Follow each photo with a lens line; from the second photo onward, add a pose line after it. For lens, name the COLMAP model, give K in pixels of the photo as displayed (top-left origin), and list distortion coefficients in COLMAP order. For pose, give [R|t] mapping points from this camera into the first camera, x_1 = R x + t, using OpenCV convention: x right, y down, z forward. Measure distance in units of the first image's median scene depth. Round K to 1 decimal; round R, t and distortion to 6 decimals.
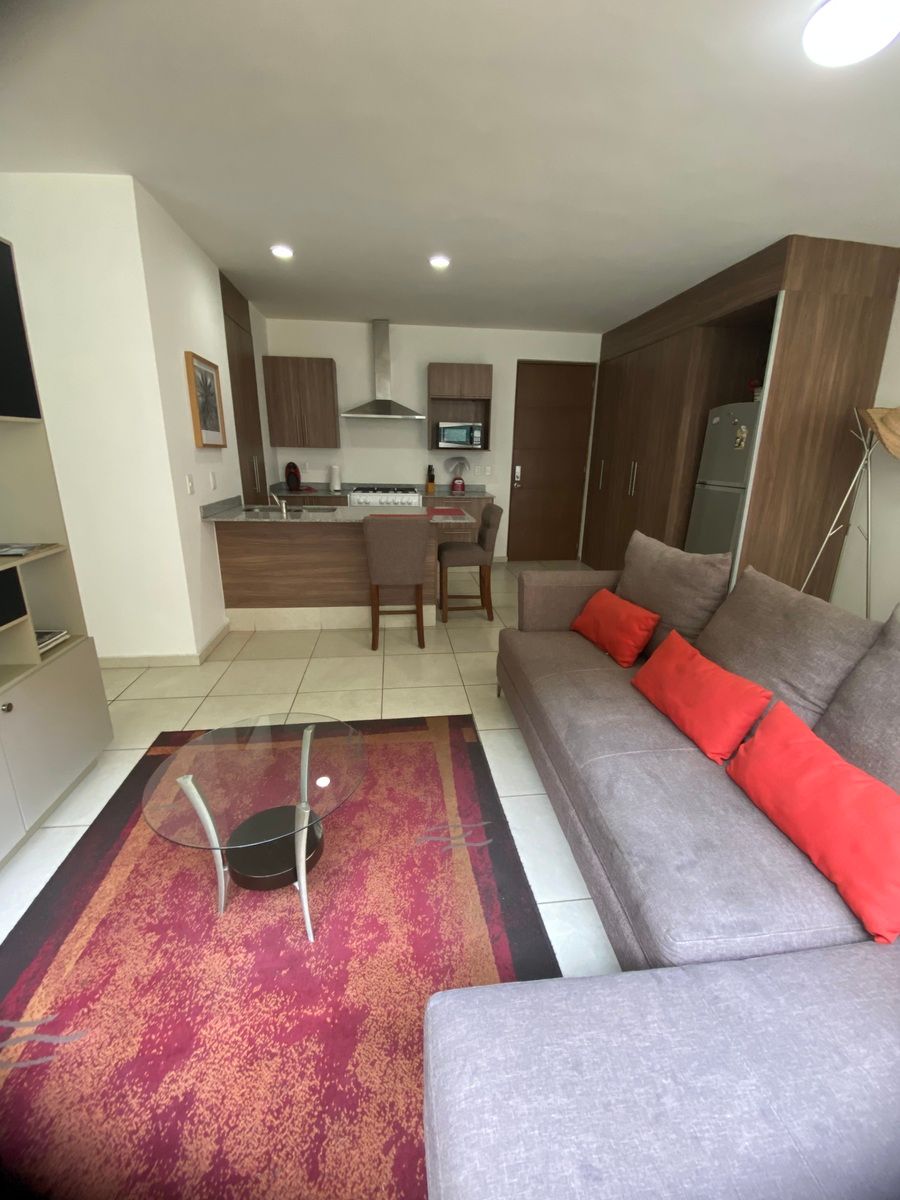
lens RADIAL K [[483.1, 0, 452.2], [0, 483.1, 598.1], [0, 0, 1]] dist [-0.001208, -0.004254]
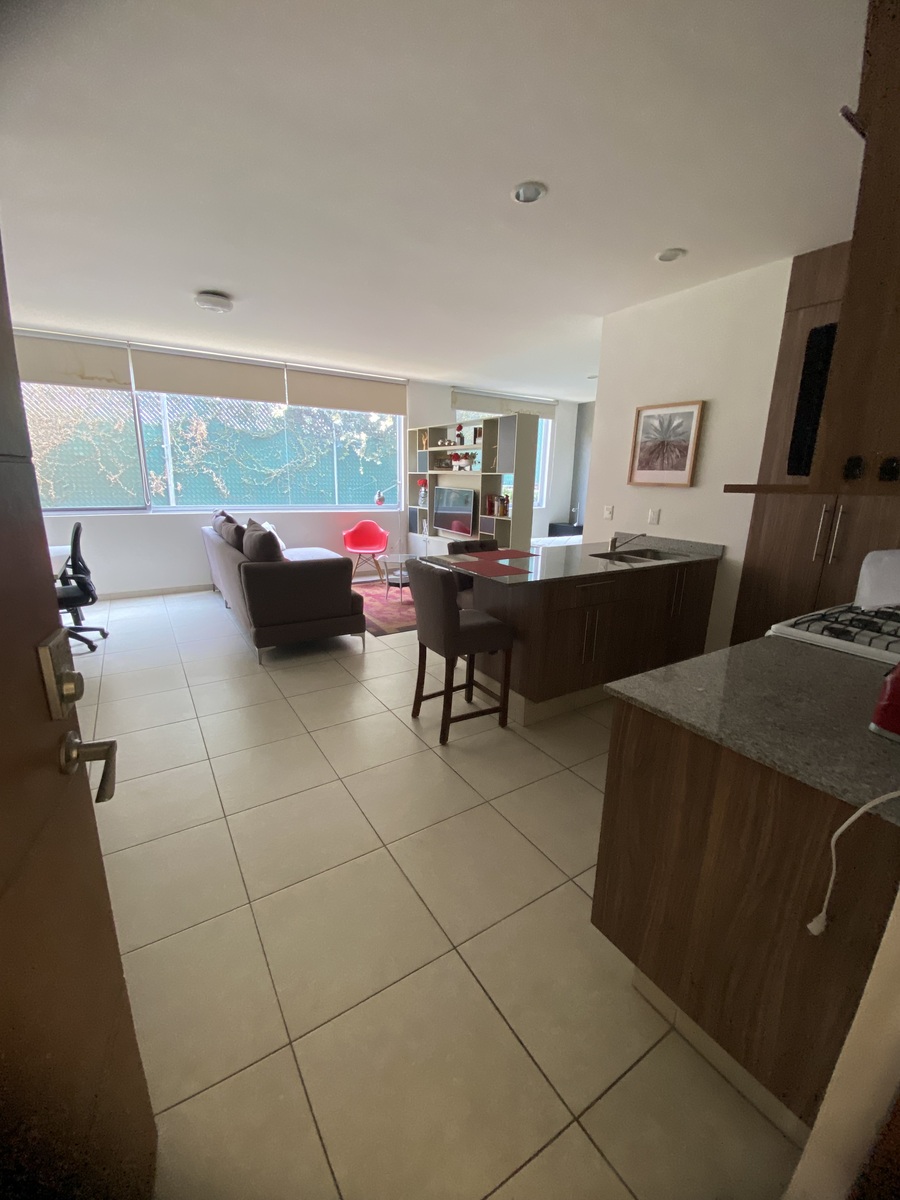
lens RADIAL K [[483.1, 0, 458.0], [0, 483.1, 606.4], [0, 0, 1]] dist [-0.001208, -0.004254]
pose [[-0.896187, 0.072739, -0.437673, 0.388080], [-0.166737, 0.858942, 0.484166, -0.533963], [0.411153, 0.506880, -0.757645, 1.785173]]
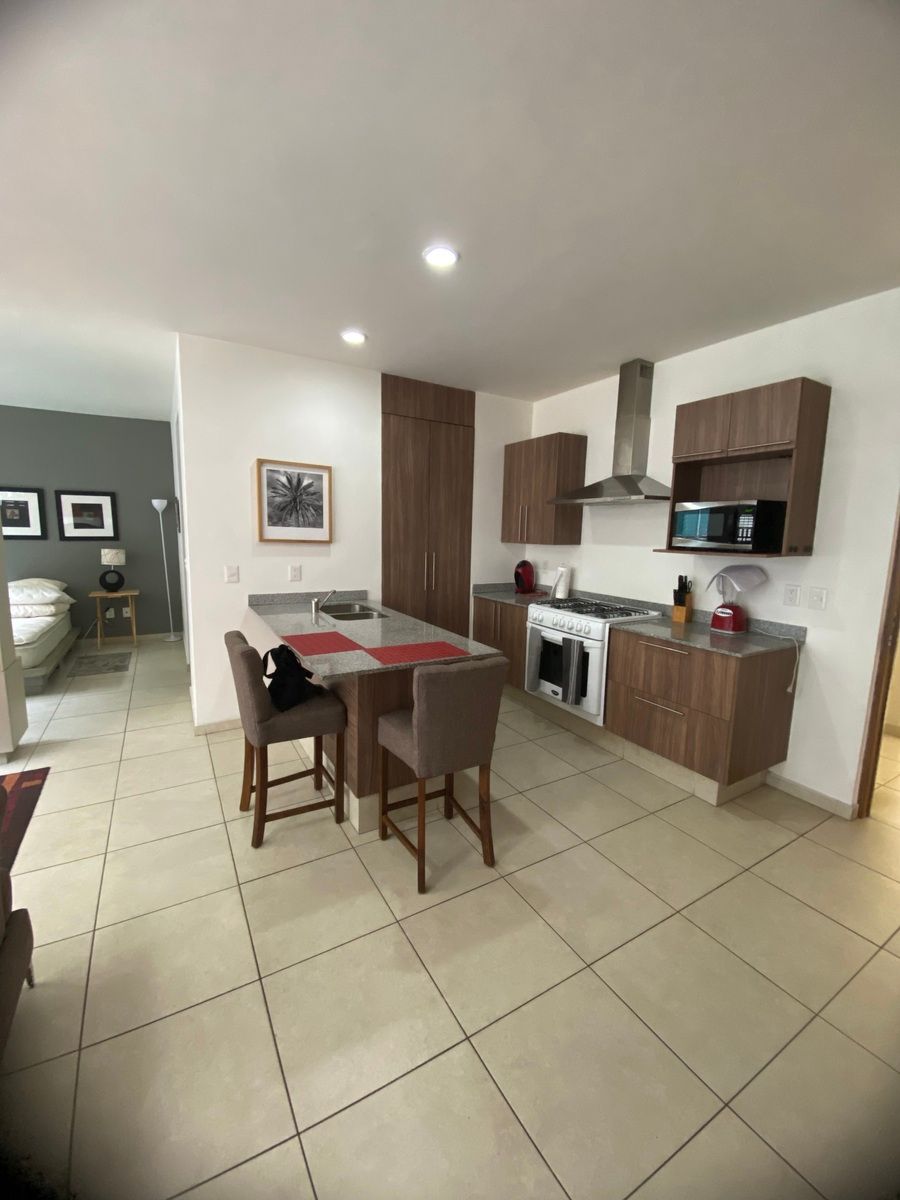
lens RADIAL K [[483.1, 0, 447.2], [0, 483.1, 599.8], [0, 0, 1]] dist [-0.001208, -0.004254]
pose [[0.404620, 0.122468, -0.906248, 0.607464], [-0.279079, 0.960254, 0.005163, -0.294922], [0.870860, 0.250826, 0.422716, 0.888113]]
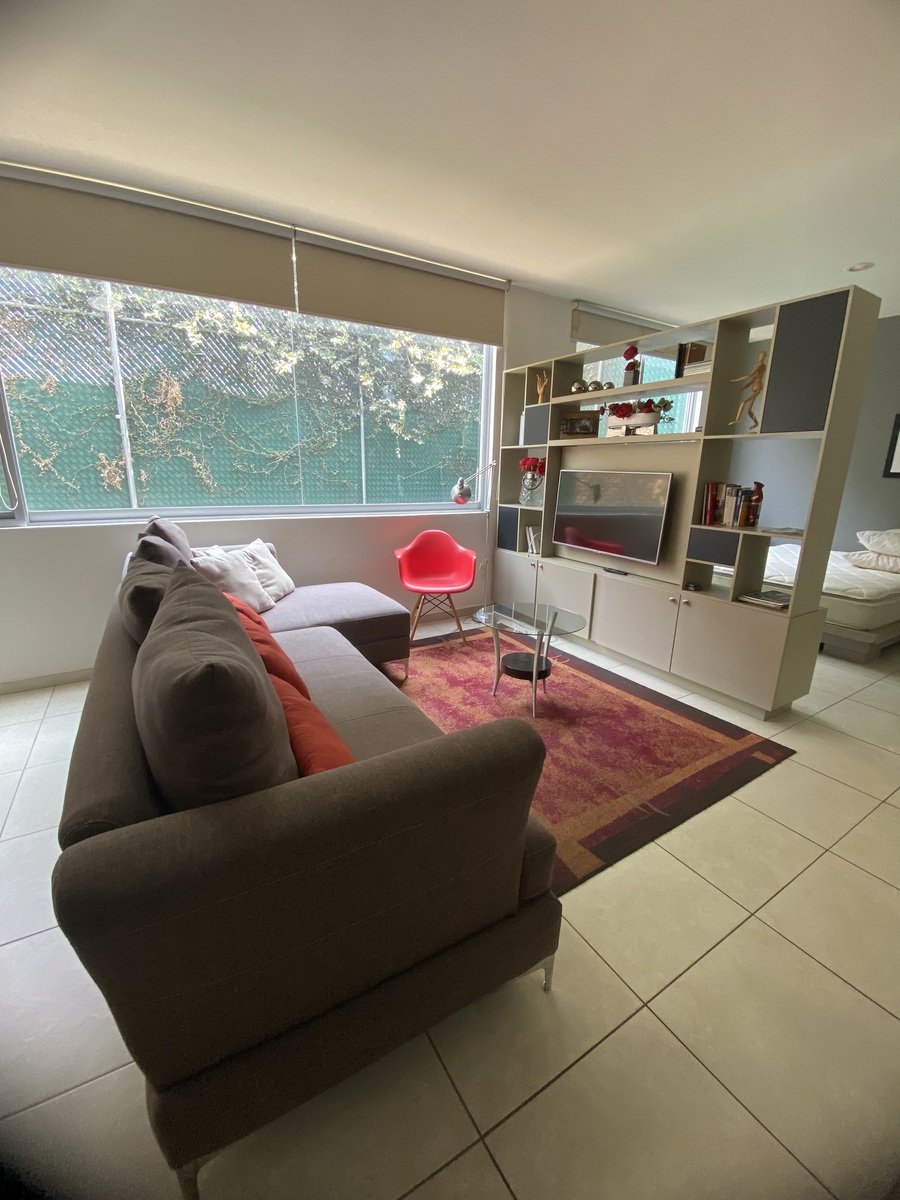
lens RADIAL K [[483.1, 0, 451.4], [0, 483.1, 600.5], [0, 0, 1]] dist [-0.001208, -0.004254]
pose [[-0.910471, 0.074349, -0.406836, 0.268400], [-0.151137, 0.855855, 0.494642, -0.243341], [0.384969, 0.511845, -0.767994, 0.930396]]
